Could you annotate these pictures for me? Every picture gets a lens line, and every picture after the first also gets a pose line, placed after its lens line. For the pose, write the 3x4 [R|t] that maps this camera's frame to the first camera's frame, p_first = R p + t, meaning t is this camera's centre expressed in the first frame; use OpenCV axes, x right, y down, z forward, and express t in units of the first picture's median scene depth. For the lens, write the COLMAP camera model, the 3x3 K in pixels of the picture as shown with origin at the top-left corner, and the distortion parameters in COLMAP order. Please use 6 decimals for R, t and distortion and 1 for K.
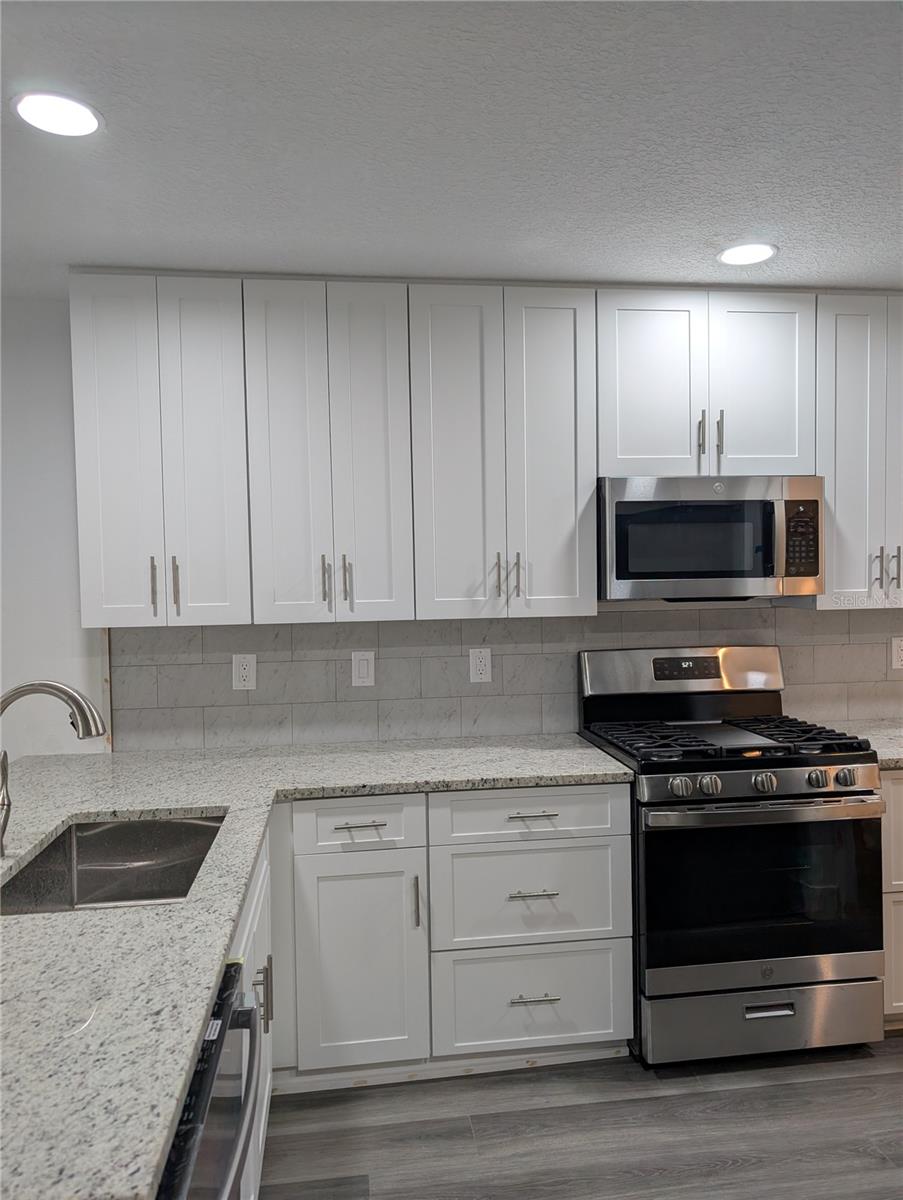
lens RADIAL K [[864.2, 0, 462.7], [0, 864.2, 604.9], [0, 0, 1]] dist [0.022865, -0.024884]
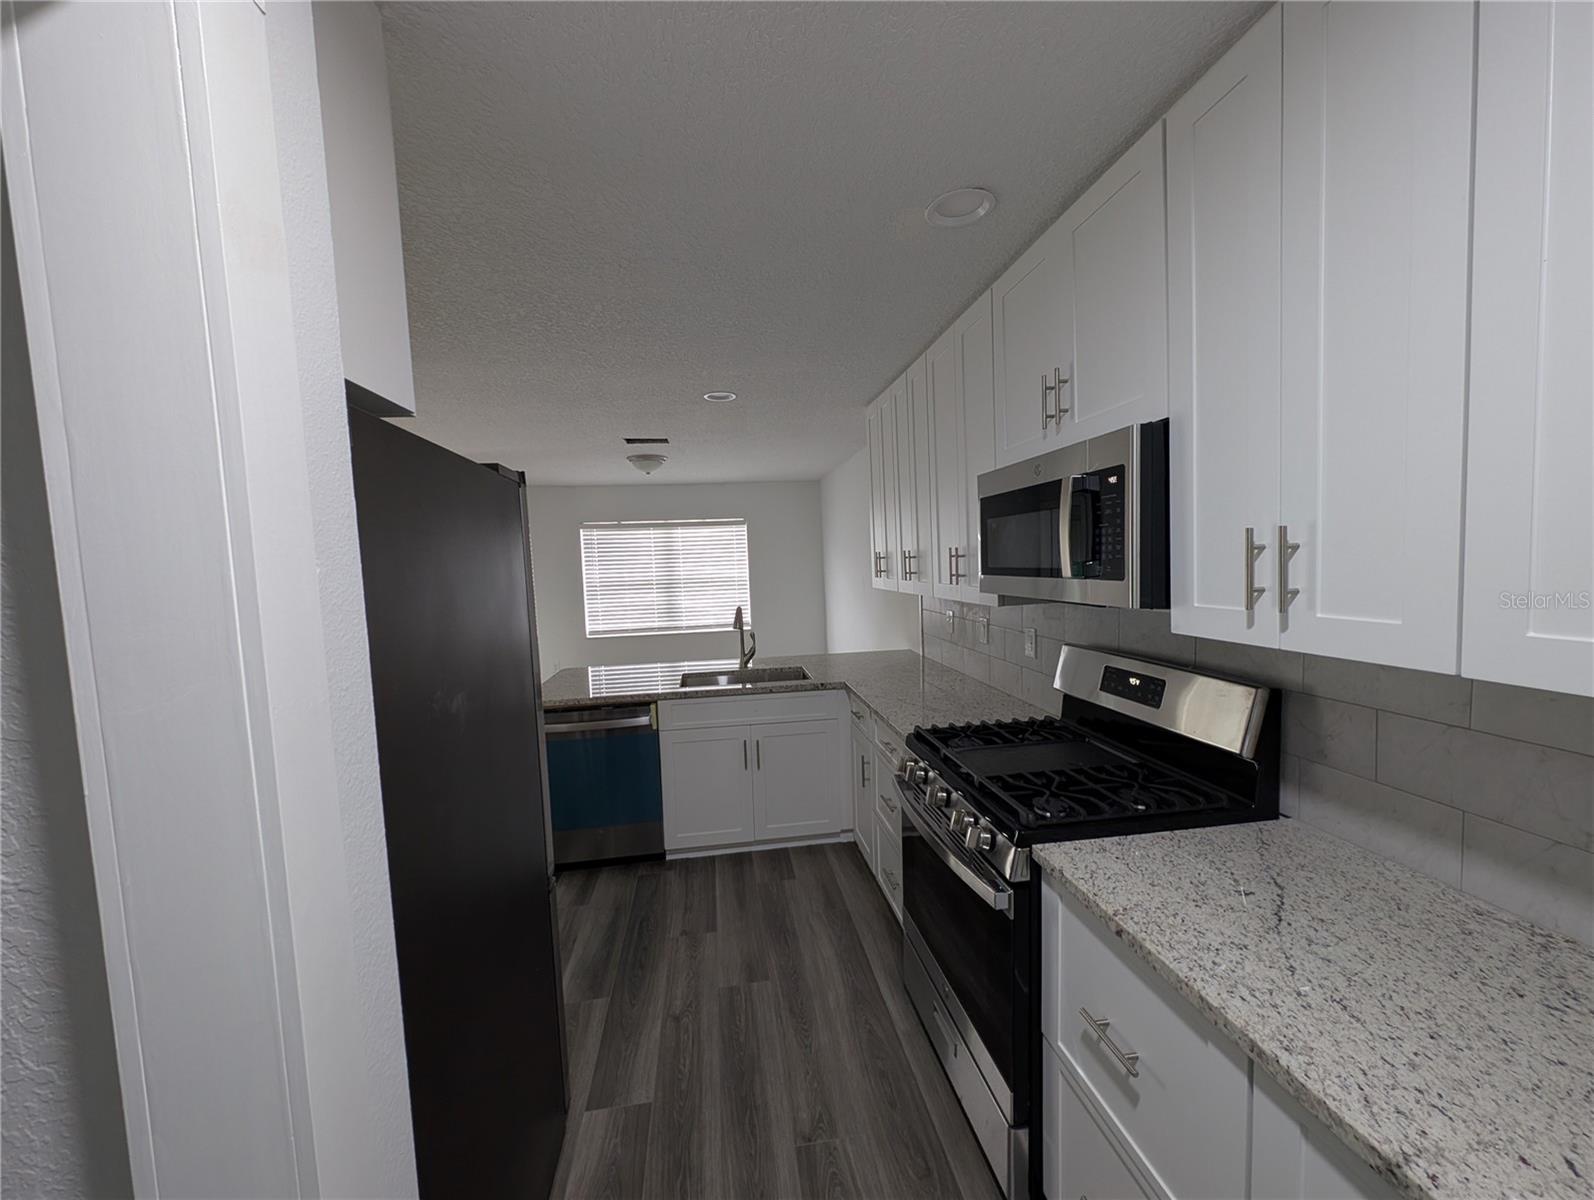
lens RADIAL K [[600.0, 0, 794.1], [0, 600.0, 612.6], [0, 0, 1]] dist [0.005717, -0.002869]
pose [[0.002913, 0.107374, -0.994214, 0.942428], [0.005238, 0.994203, 0.107389, -0.064347], [0.999982, -0.005521, 0.002334, 0.811148]]
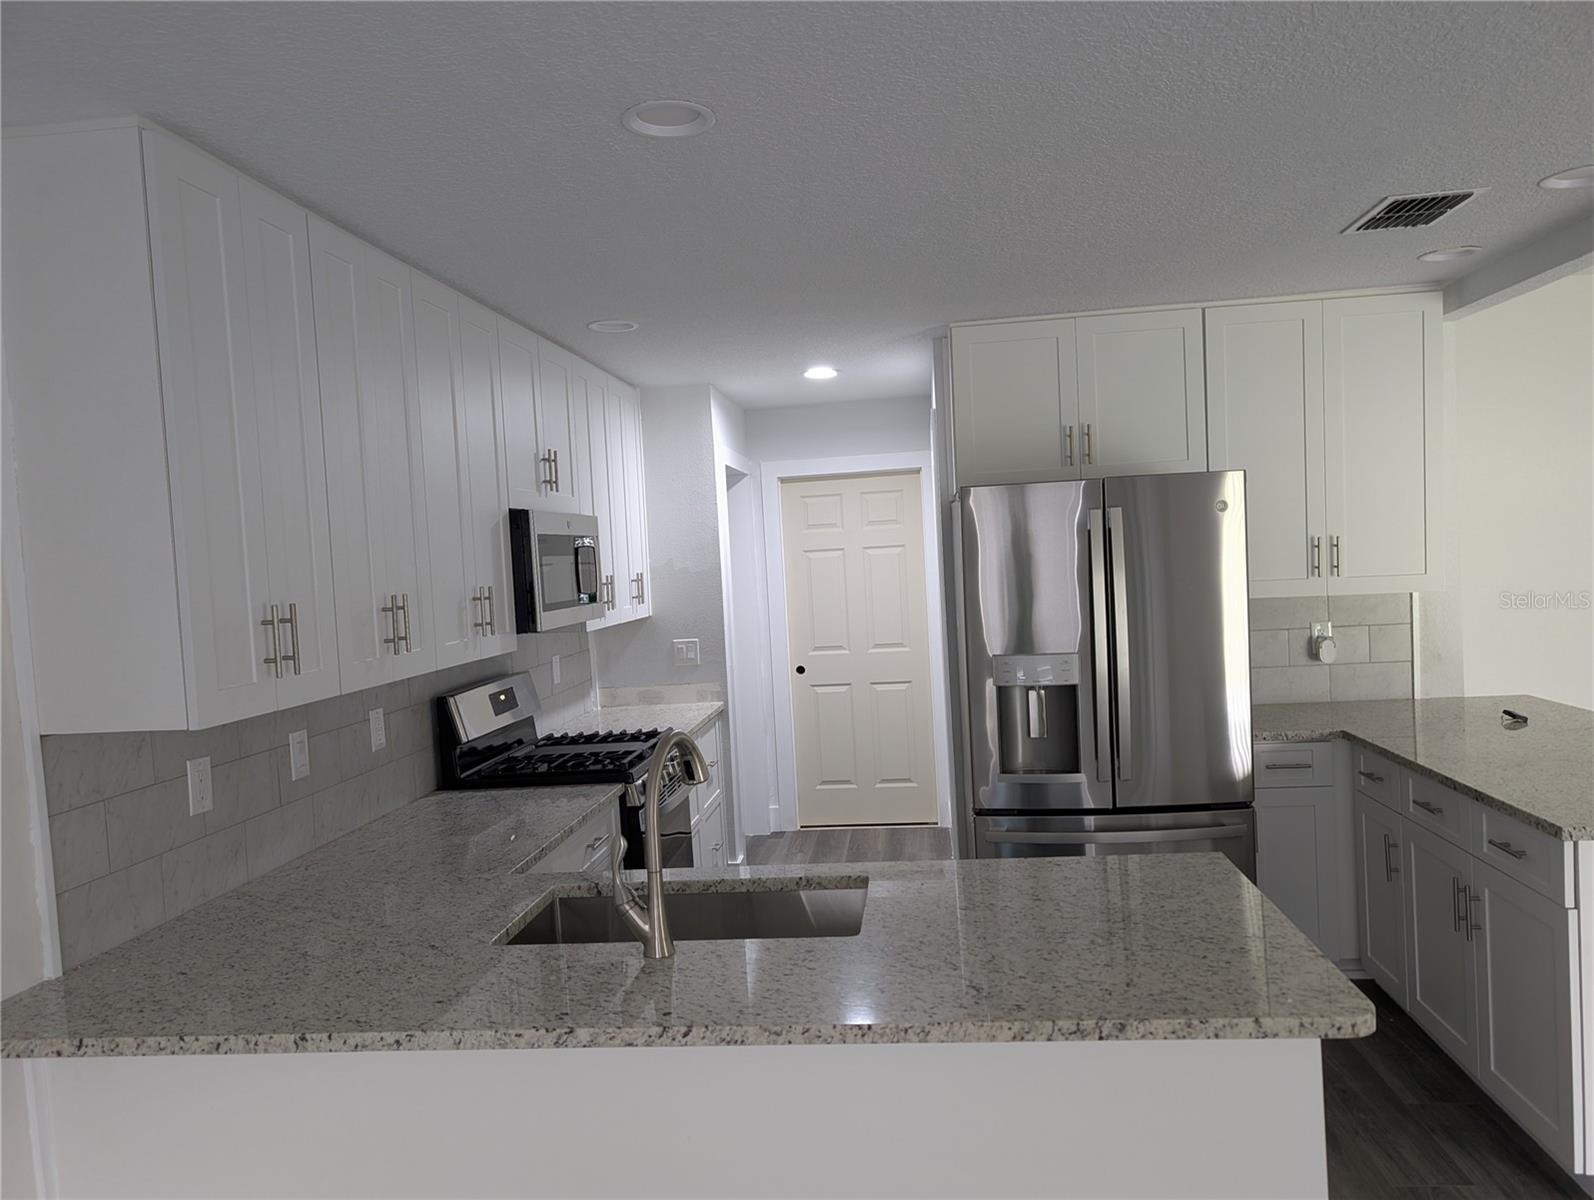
lens RADIAL K [[1139.3, 0, 799.1], [0, 1139.3, 607.0], [0, 0, 1]] dist [0.004193, 0.000413]
pose [[0.241442, -0.041925, 0.969509, -1.090088], [0.090923, 0.995649, 0.020412, -0.035330], [-0.966146, 0.083222, 0.244203, 0.404110]]
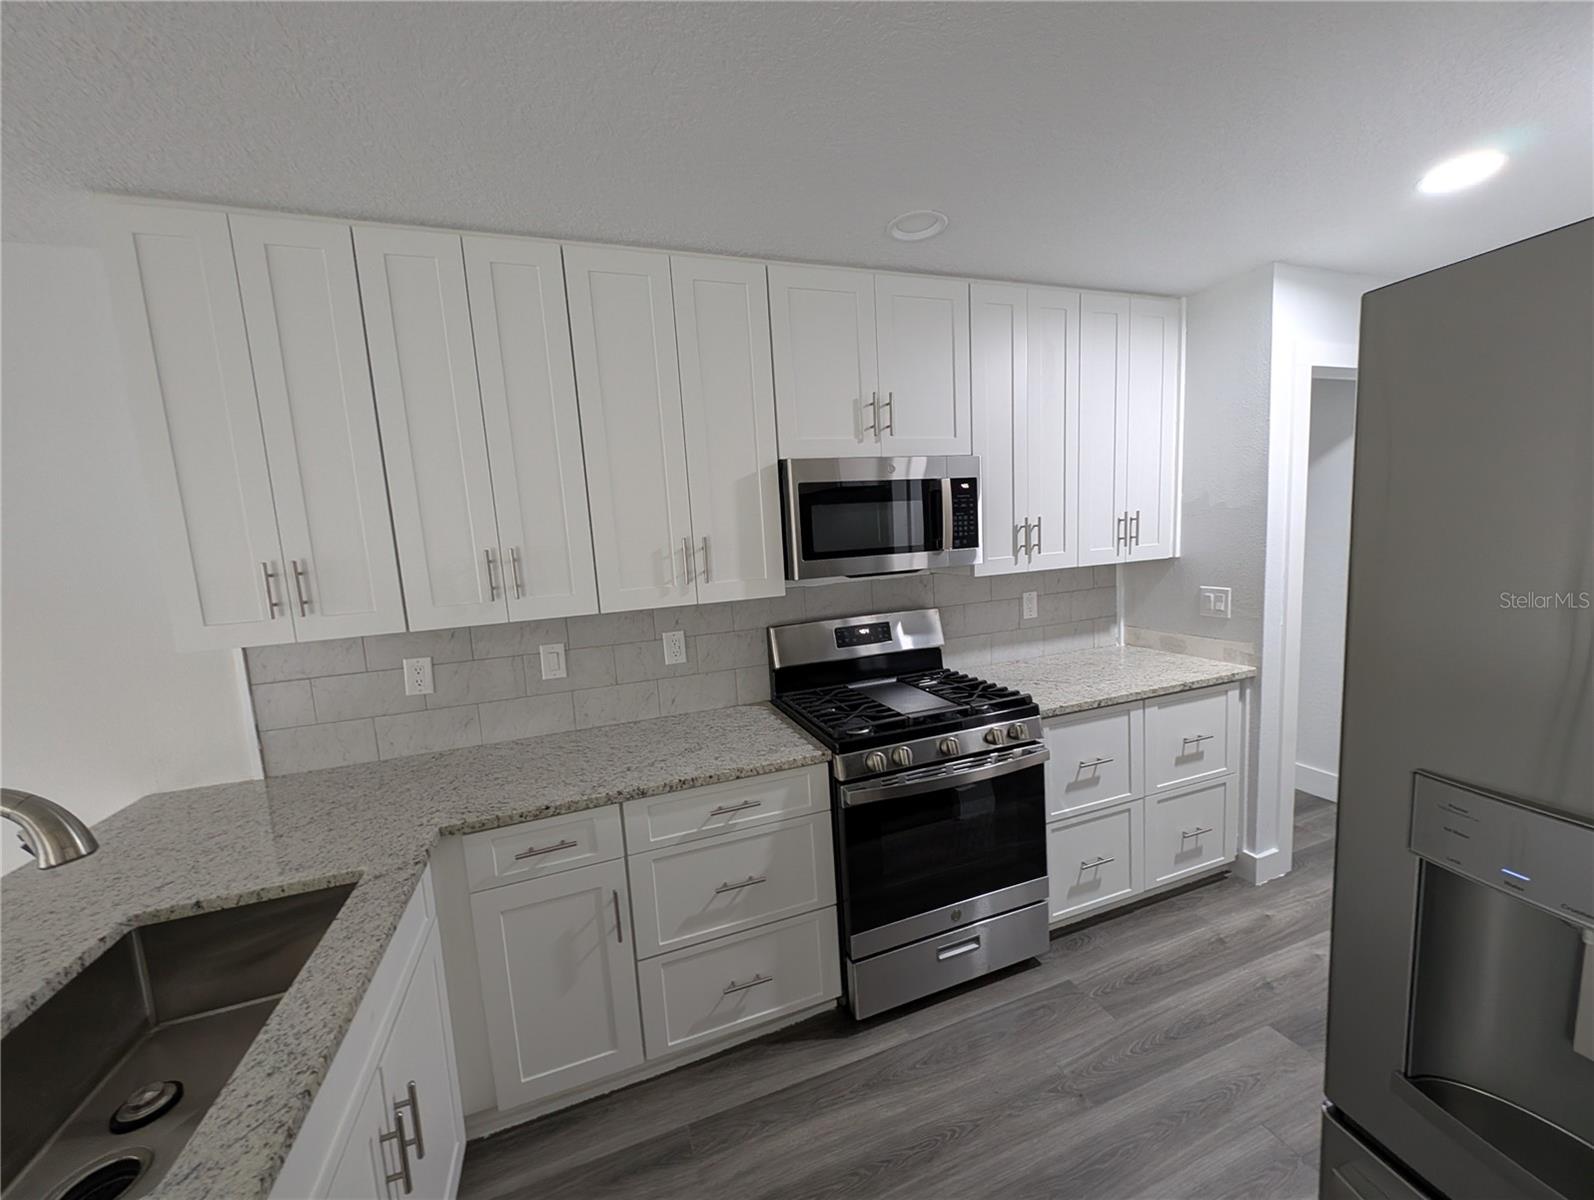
lens RADIAL K [[600.0, 0, 797.7], [0, 600.0, 603.6], [0, 0, 1]] dist [0.005717, -0.002869]
pose [[0.977183, -0.065542, 0.202036, 0.027110], [0.050532, 0.995626, 0.078578, -0.036389], [-0.206302, -0.066576, 0.976221, 0.319320]]
